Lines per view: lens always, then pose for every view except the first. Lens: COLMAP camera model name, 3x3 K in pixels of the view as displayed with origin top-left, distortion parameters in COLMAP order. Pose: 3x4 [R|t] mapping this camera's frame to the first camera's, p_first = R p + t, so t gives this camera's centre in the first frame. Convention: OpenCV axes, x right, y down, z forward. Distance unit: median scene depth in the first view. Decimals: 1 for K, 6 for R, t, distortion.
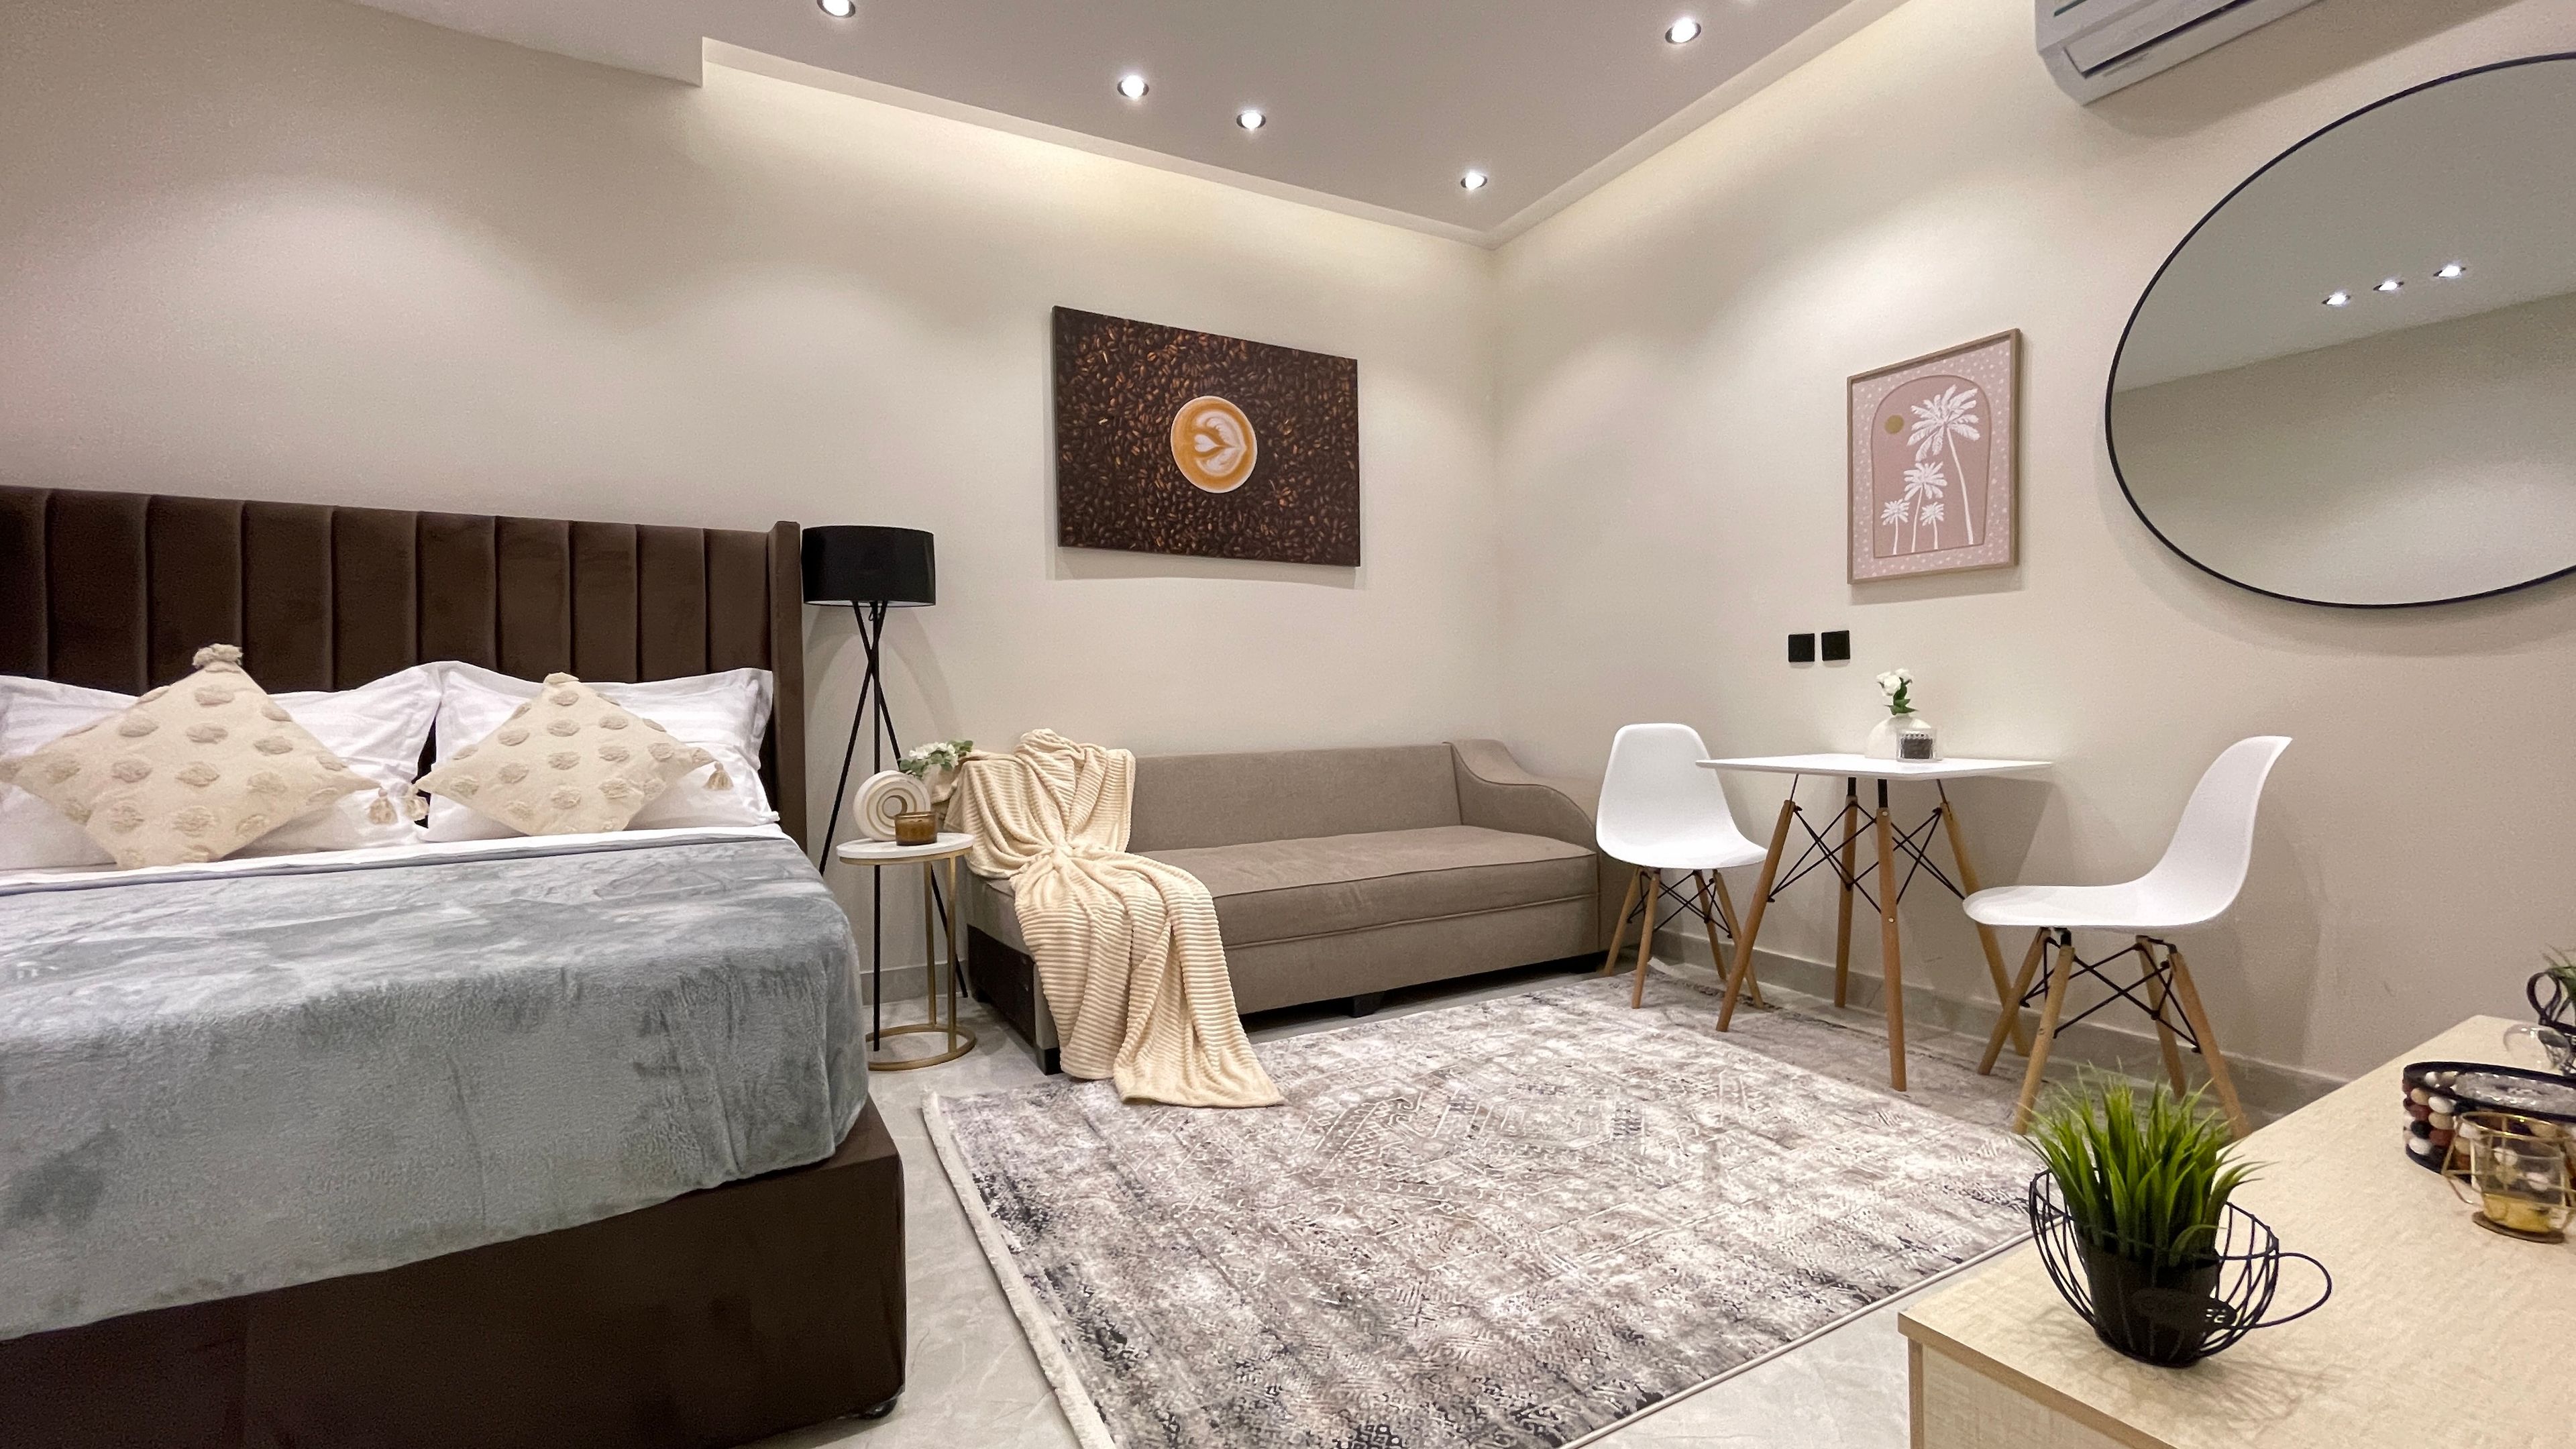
lens RADIAL K [[1056.0, 0, 1281.3], [0, 1056.0, 728.5], [0, 0, 1]] dist [-0.020796, 0.012645]
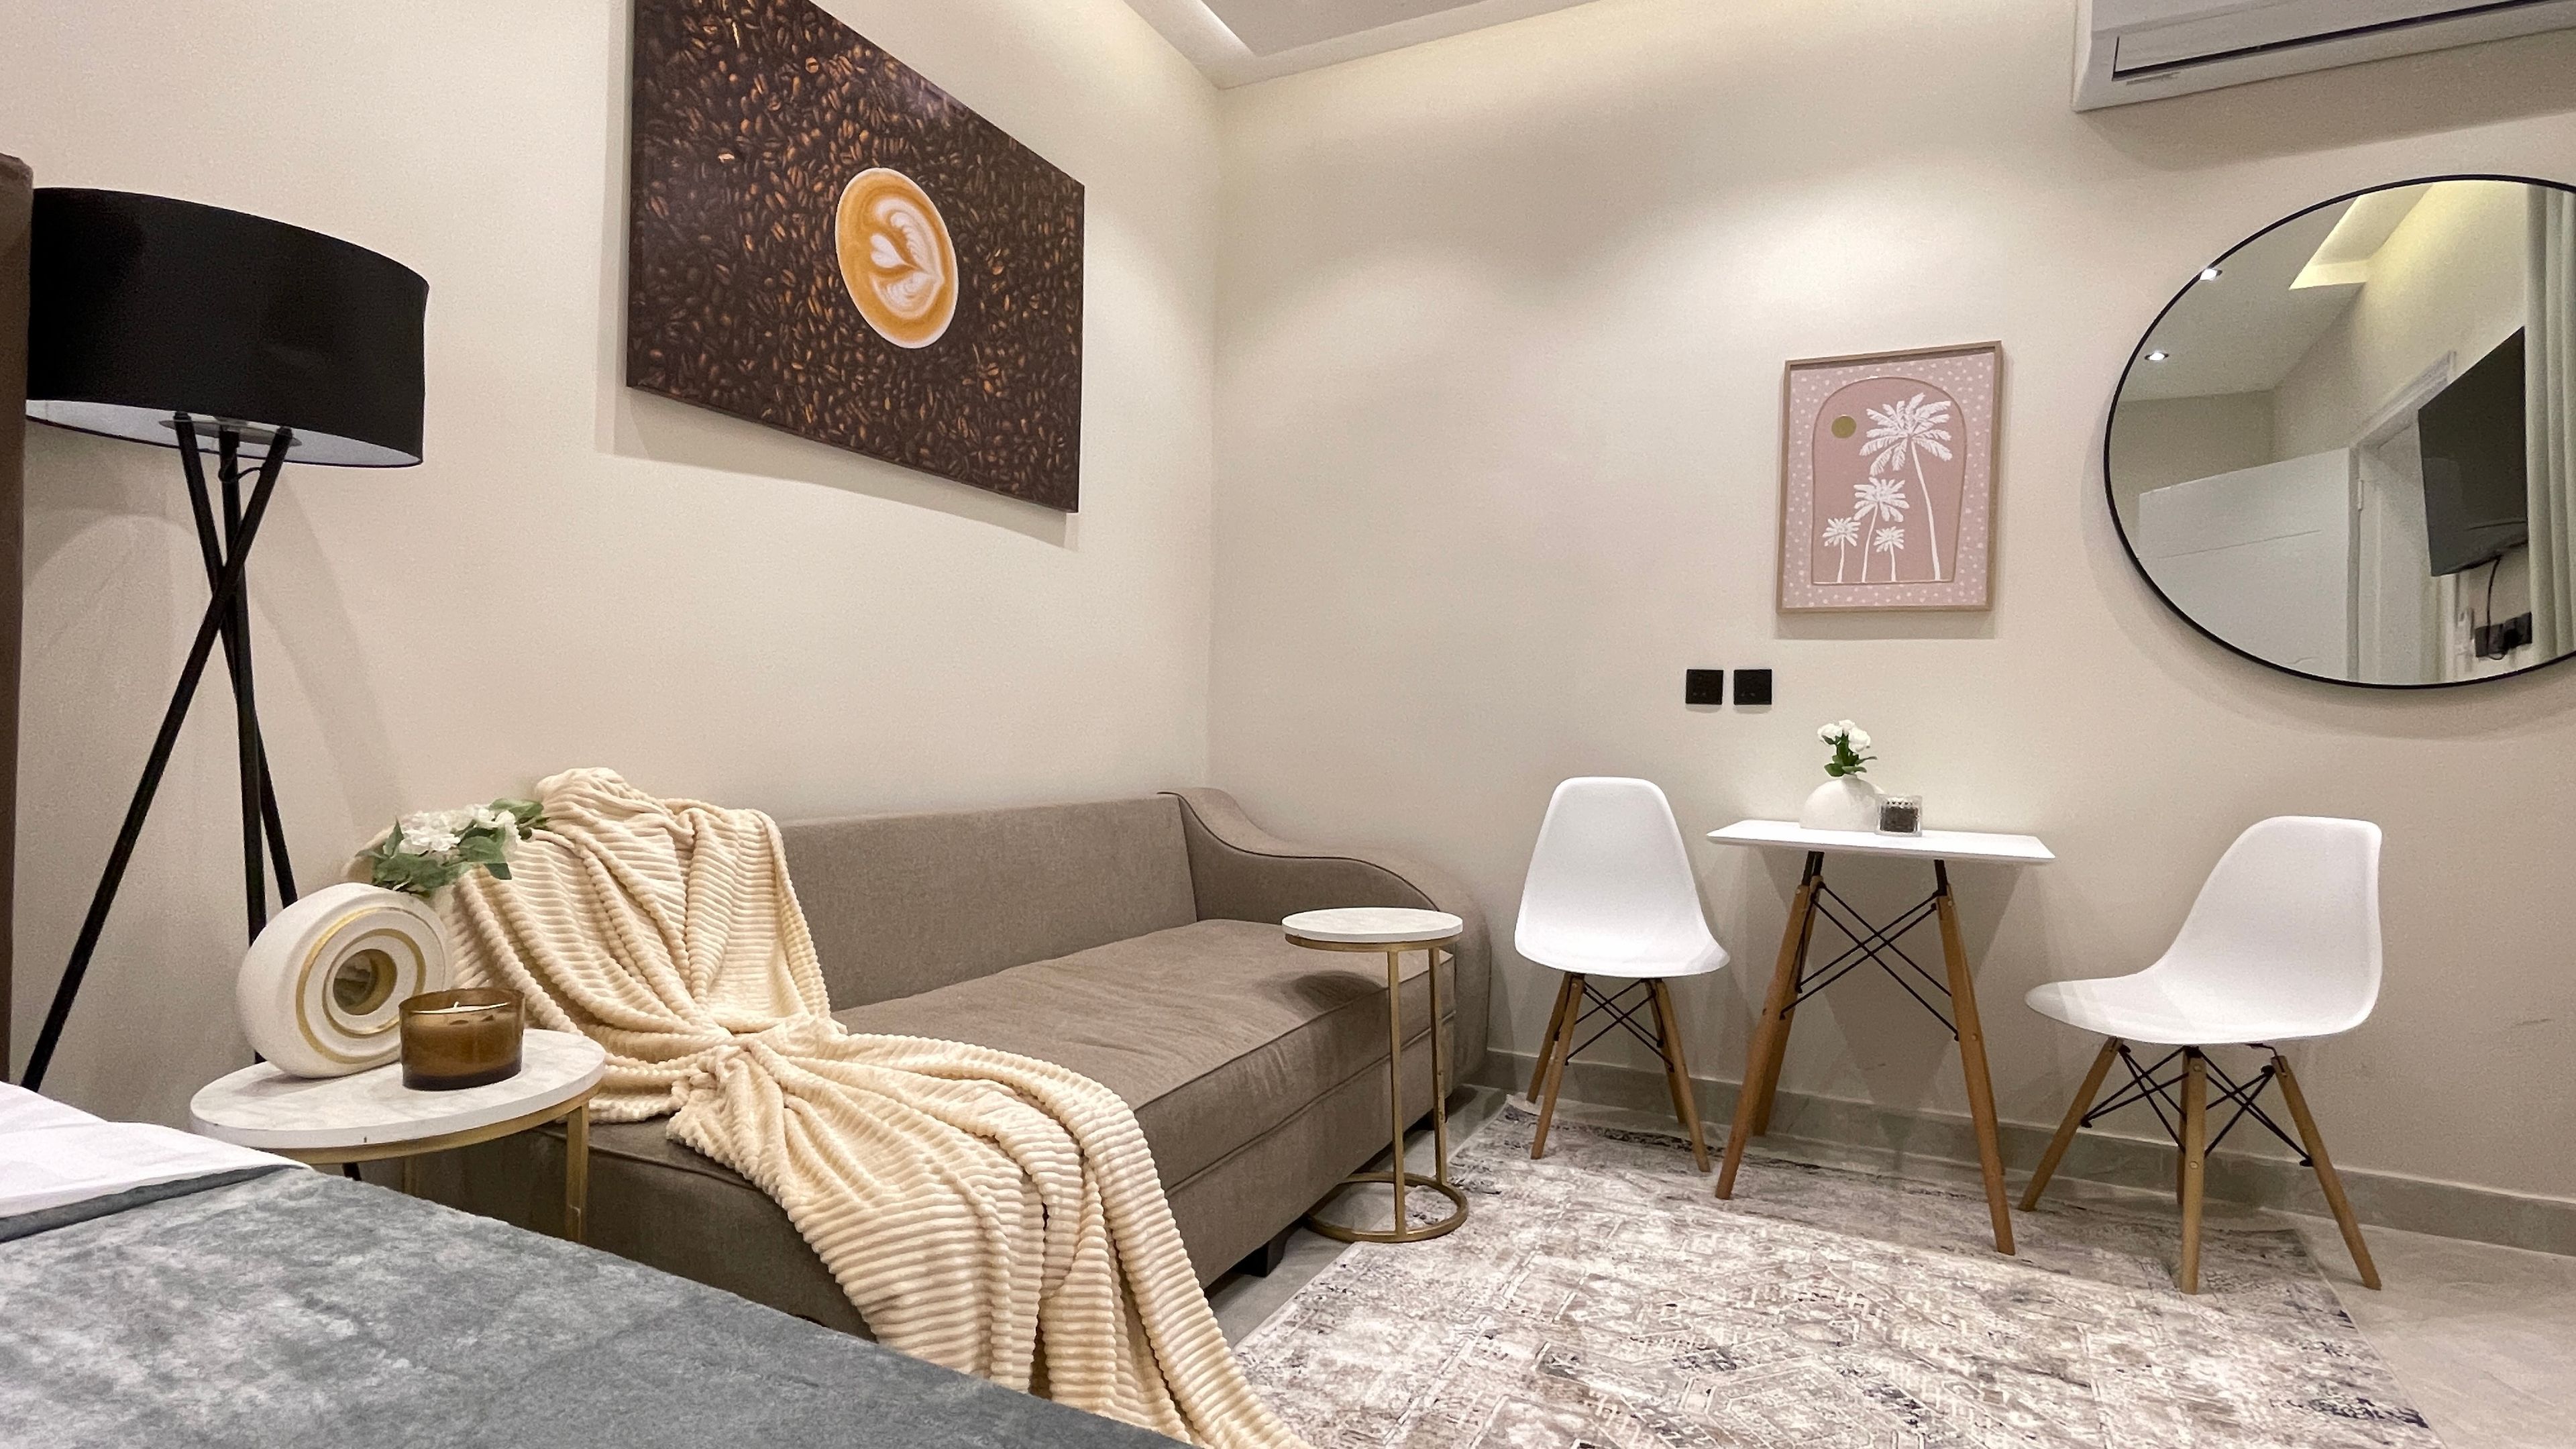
lens RADIAL K [[1266.3, 0, 1289.7], [0, 1266.3, 736.0], [0, 0, 1]] dist [-0.022026, 0.000018]
pose [[0.821620, 0.033931, 0.569024, -0.319354], [-0.027326, 0.999424, -0.020140, -0.011448], [-0.569380, 0.000999, 0.822074, 0.403443]]
